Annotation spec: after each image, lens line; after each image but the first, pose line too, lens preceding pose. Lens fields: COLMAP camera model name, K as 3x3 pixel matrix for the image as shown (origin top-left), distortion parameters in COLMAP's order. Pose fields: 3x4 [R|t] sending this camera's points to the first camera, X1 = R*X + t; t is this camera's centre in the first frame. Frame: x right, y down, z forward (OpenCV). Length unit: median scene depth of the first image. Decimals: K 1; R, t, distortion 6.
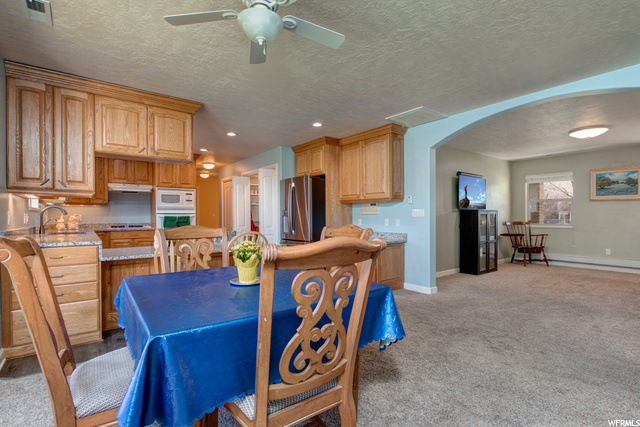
lens RADIAL K [[306.0, 0, 322.9], [0, 306.0, 214.6], [0, 0, 1]] dist [0.004019, 0.002229]
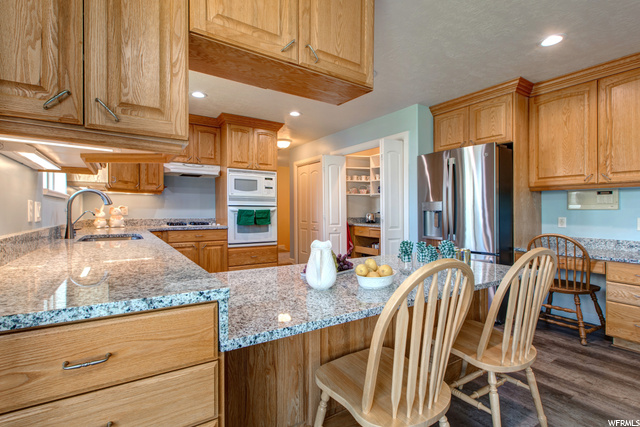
lens RADIAL K [[306.0, 0, 322.2], [0, 306.0, 211.2], [0, 0, 1]] dist [0.004019, 0.002229]
pose [[0.996843, 0.009662, -0.078809, -0.284294], [-0.009319, 0.999945, 0.004711, 0.004017], [0.078850, -0.003961, 0.996879, 0.331220]]
